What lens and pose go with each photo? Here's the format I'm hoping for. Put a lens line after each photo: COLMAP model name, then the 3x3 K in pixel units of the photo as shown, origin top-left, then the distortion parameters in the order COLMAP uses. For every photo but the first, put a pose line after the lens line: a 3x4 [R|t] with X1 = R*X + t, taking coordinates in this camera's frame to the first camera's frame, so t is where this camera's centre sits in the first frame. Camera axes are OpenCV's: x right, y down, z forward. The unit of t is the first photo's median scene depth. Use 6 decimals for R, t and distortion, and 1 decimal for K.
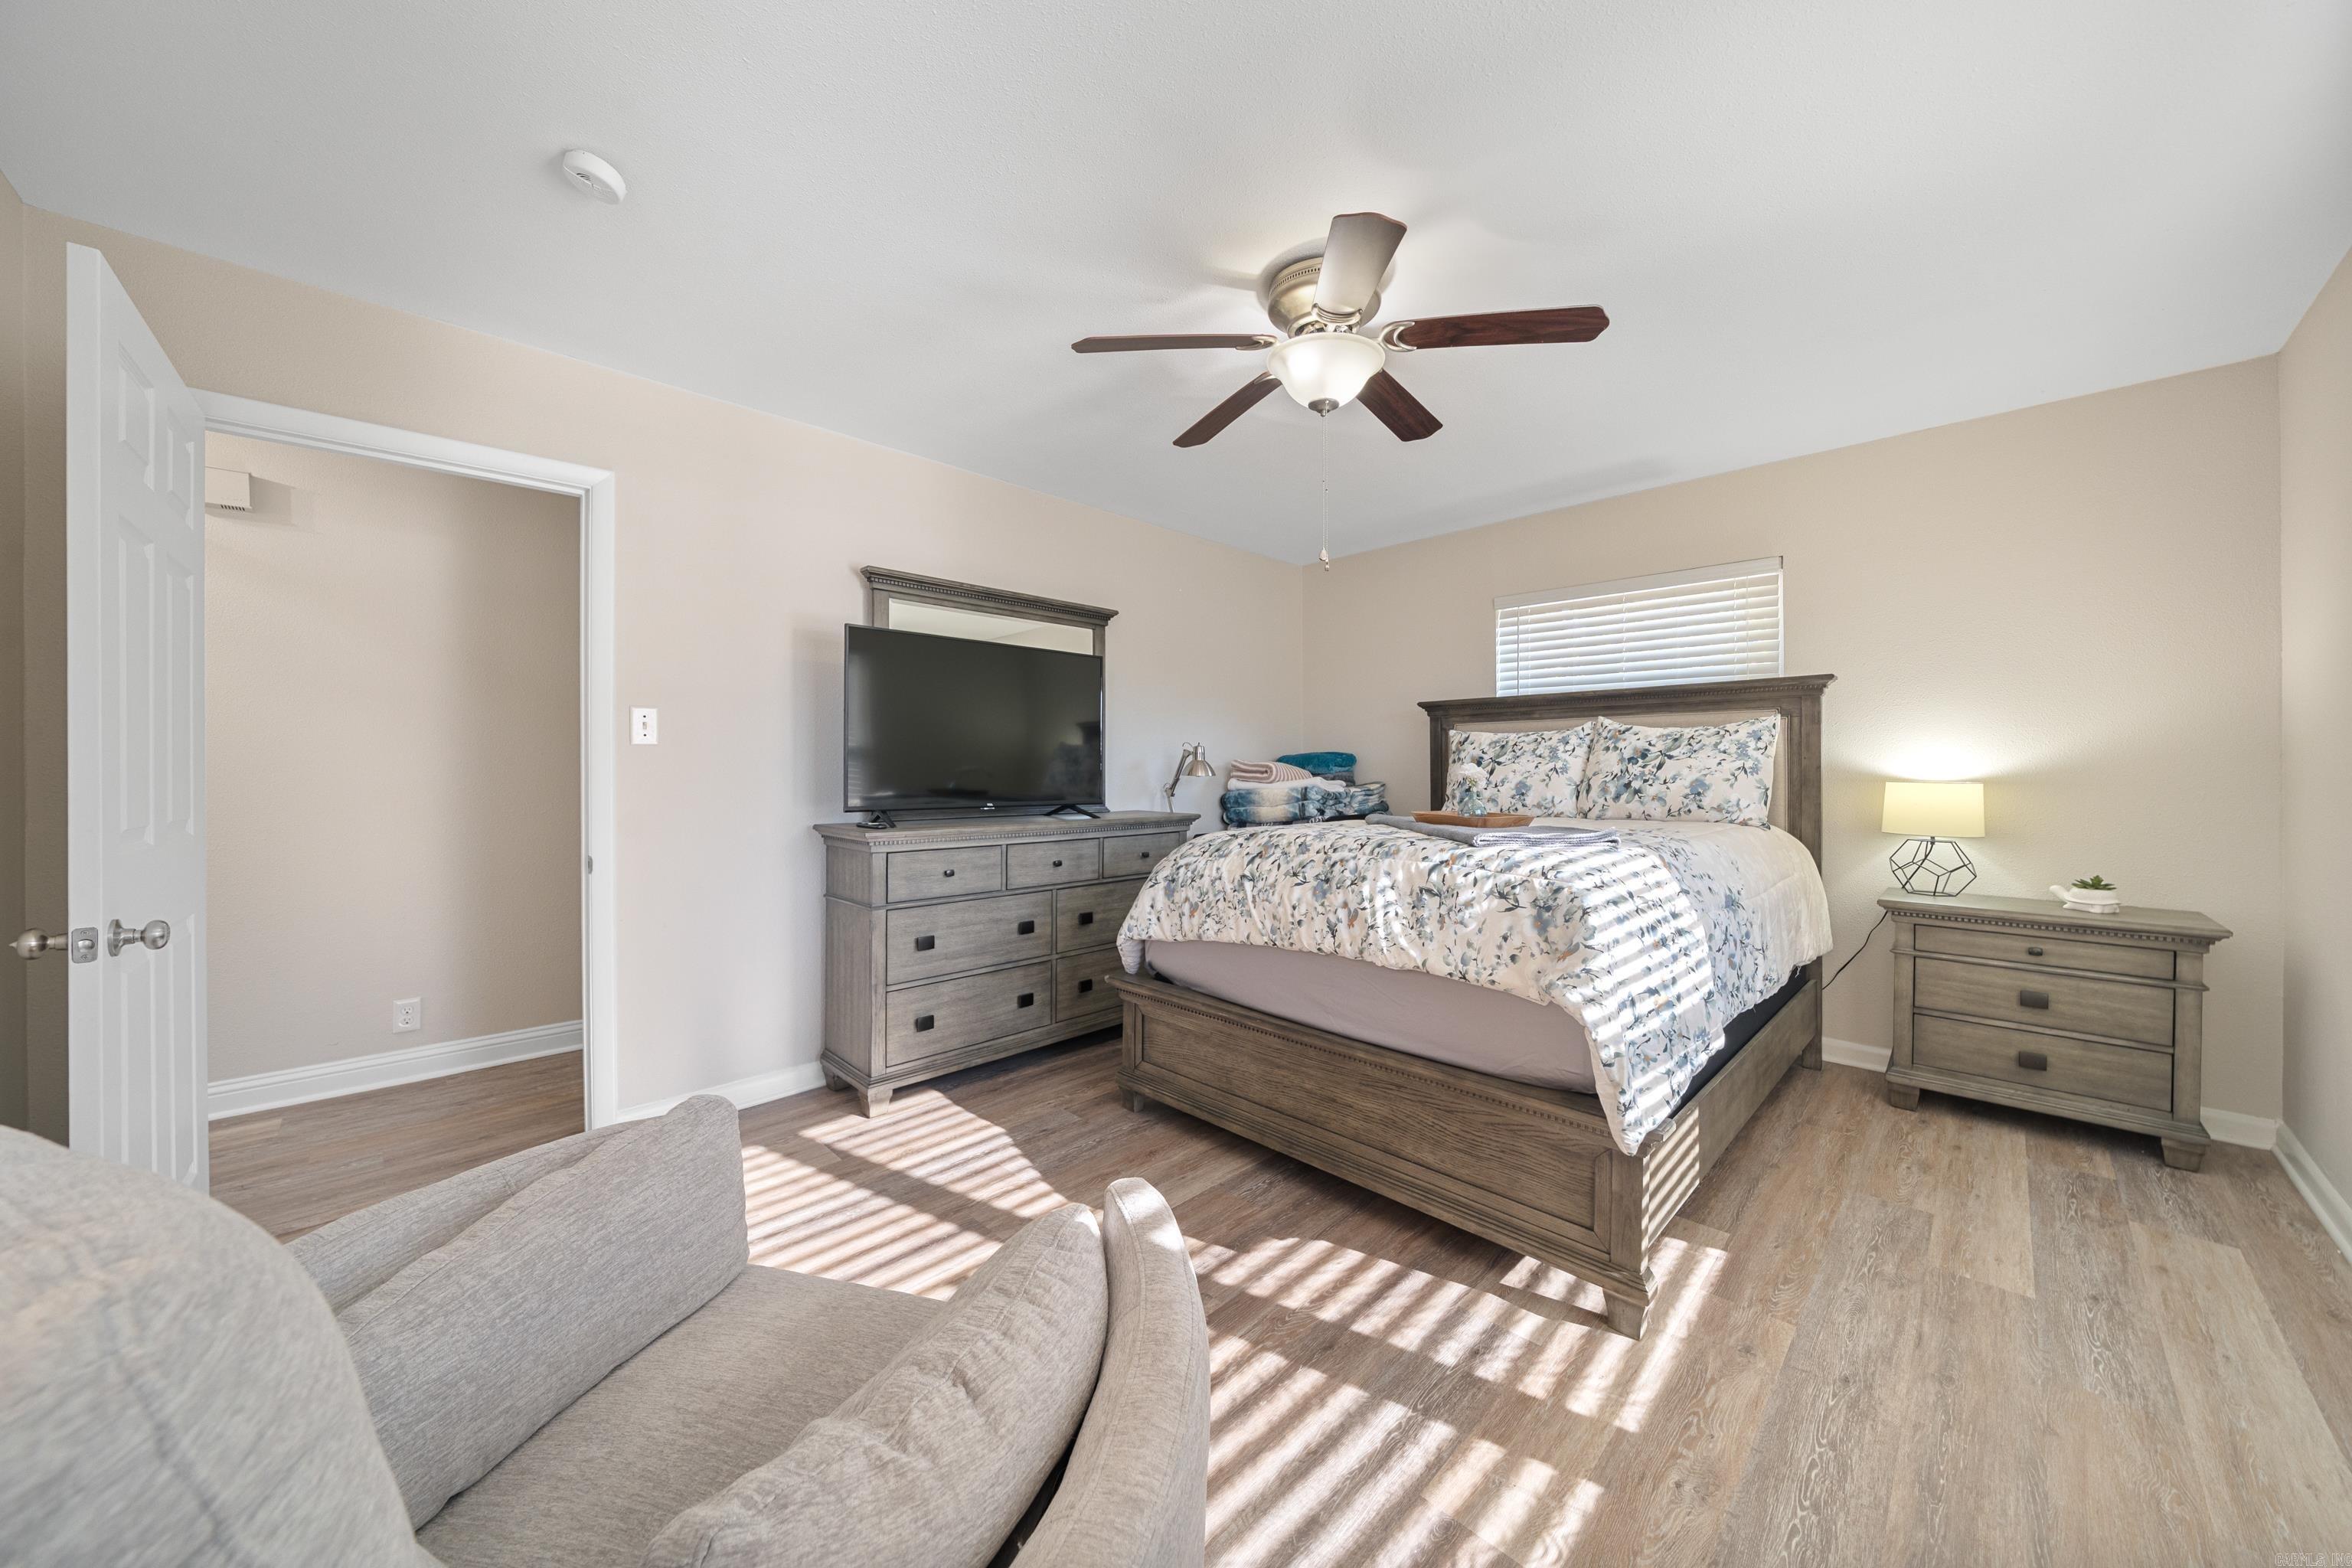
lens RADIAL K [[806.0, 0, 1196.6], [0, 806.0, 784.0], [0, 0, 1]] dist [0.000727, 0.000078]
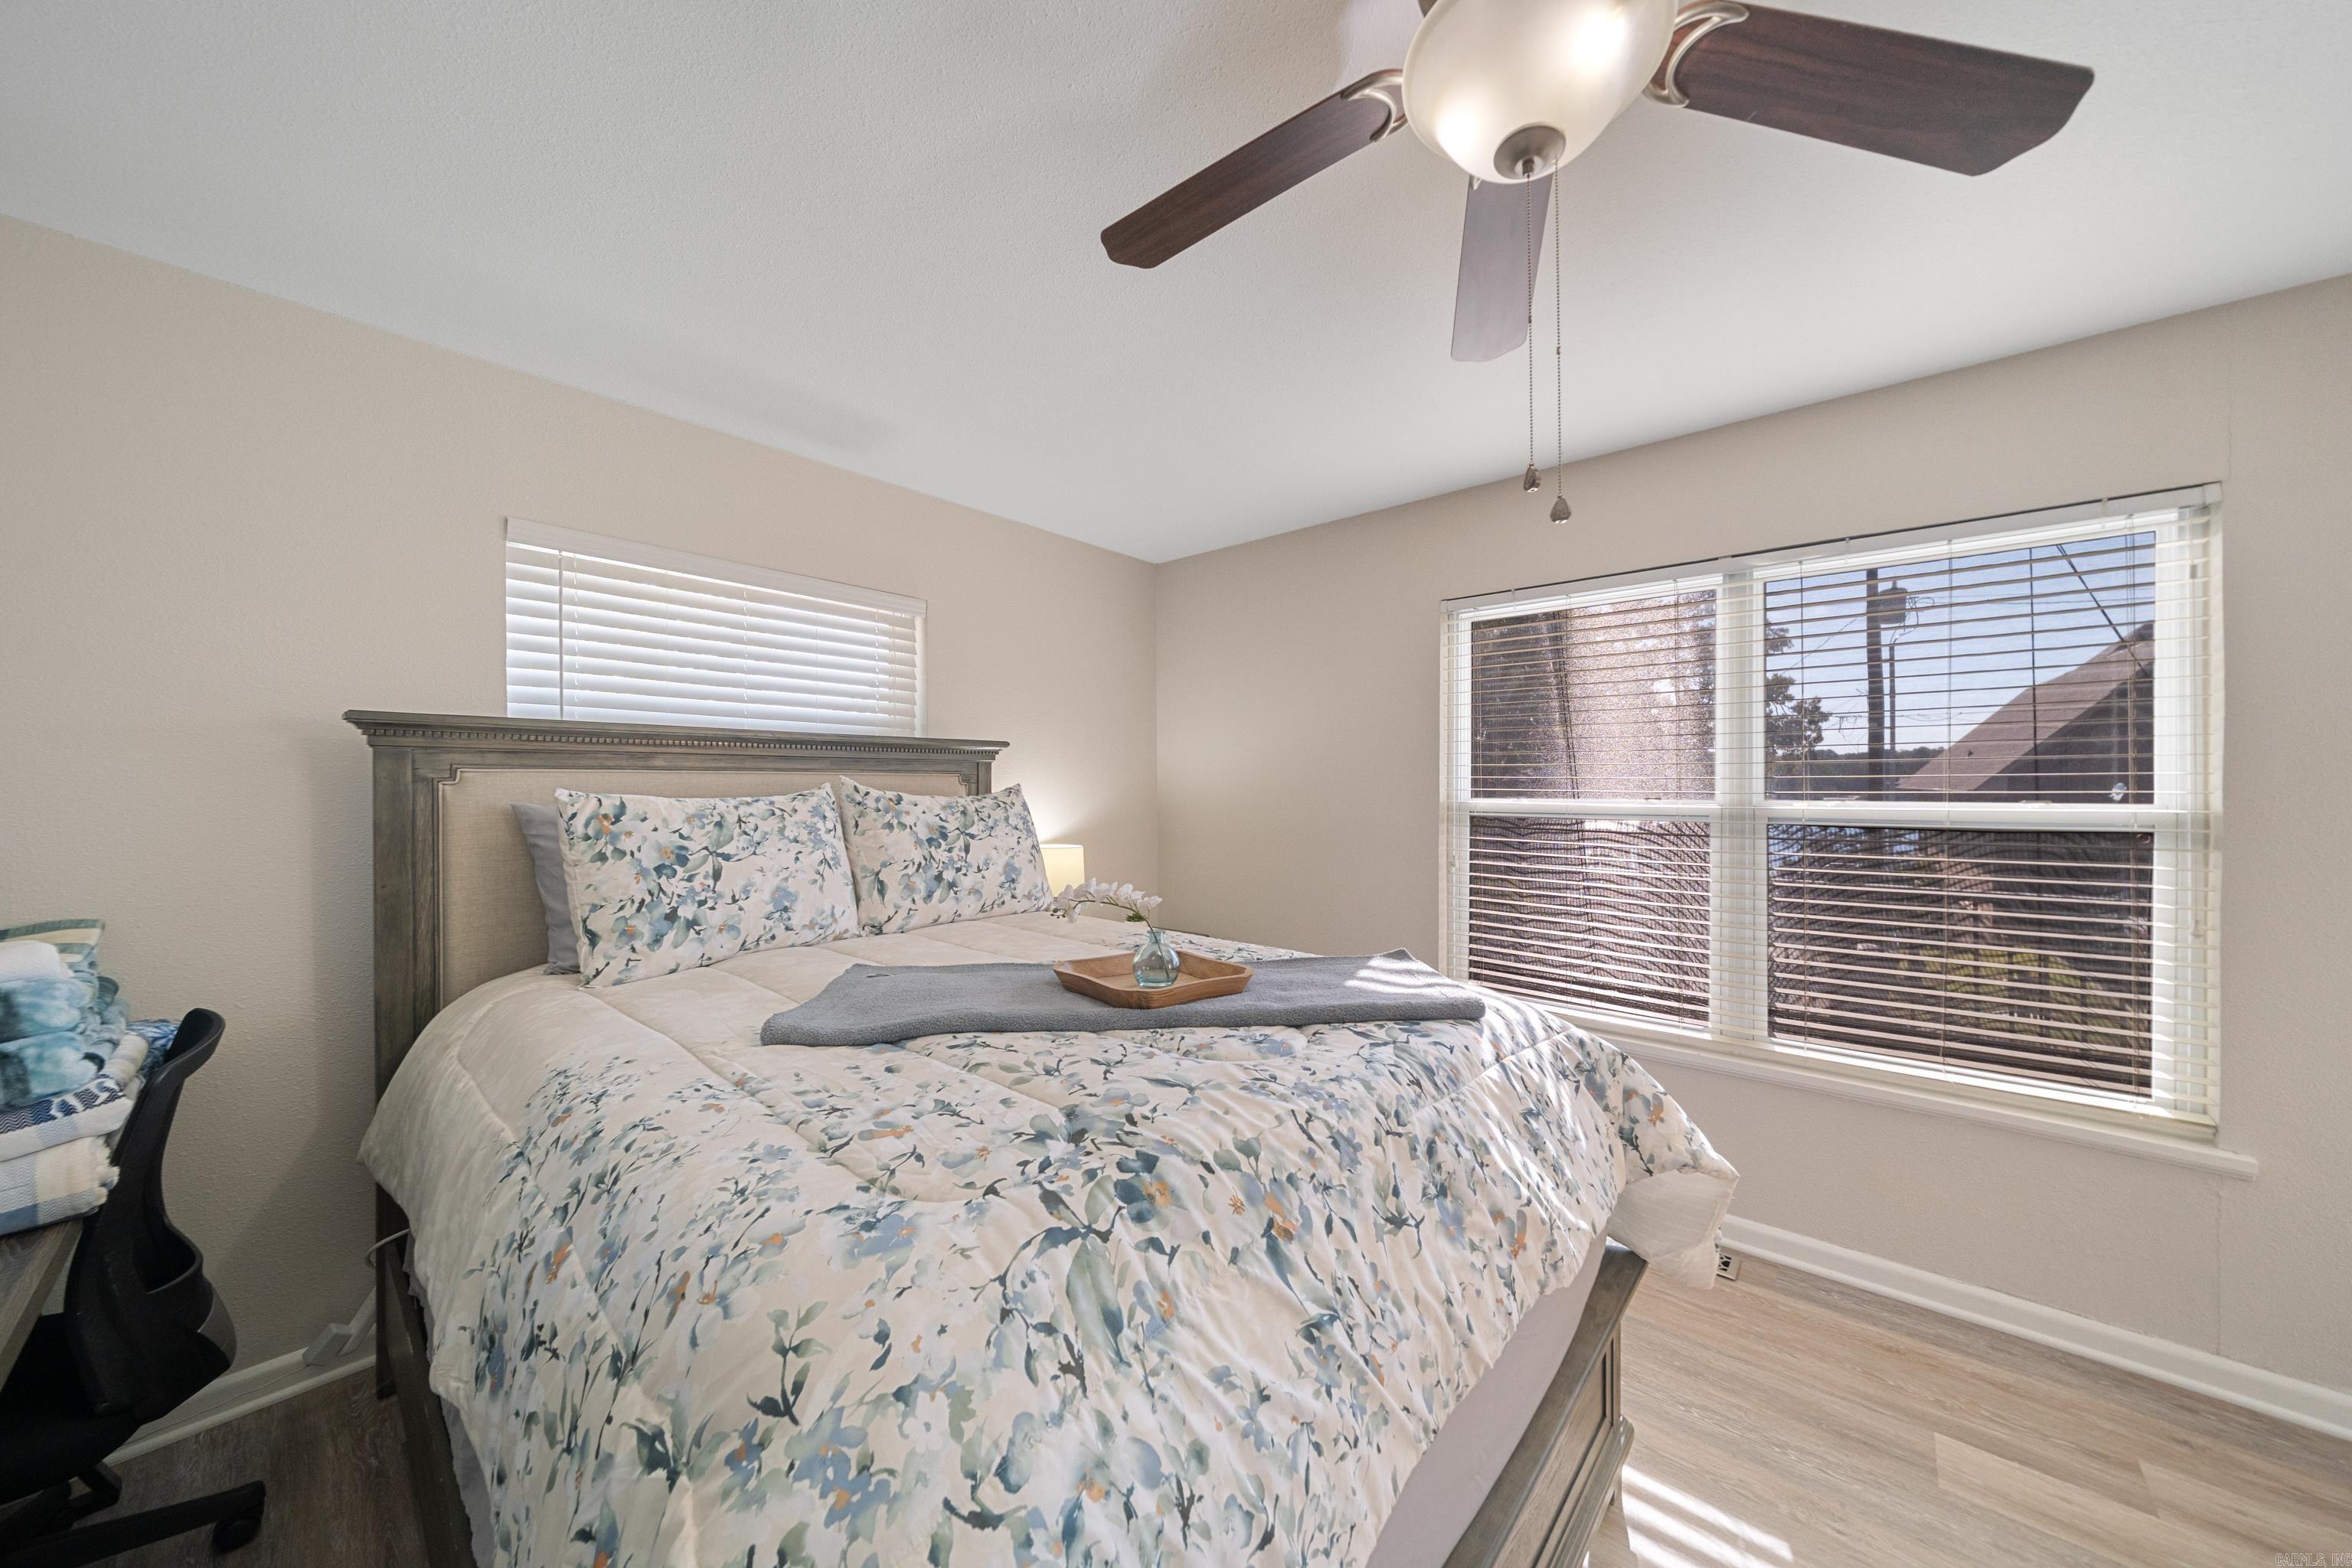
lens RADIAL K [[806.0, 0, 1196.6], [0, 806.0, 784.0], [0, 0, 1]] dist [0.000727, 0.000078]
pose [[-0.040213, 0.007411, 0.999164, -0.188669], [0.017994, 0.999816, -0.006692, -0.070711], [-0.999029, 0.017710, -0.040339, 0.770425]]
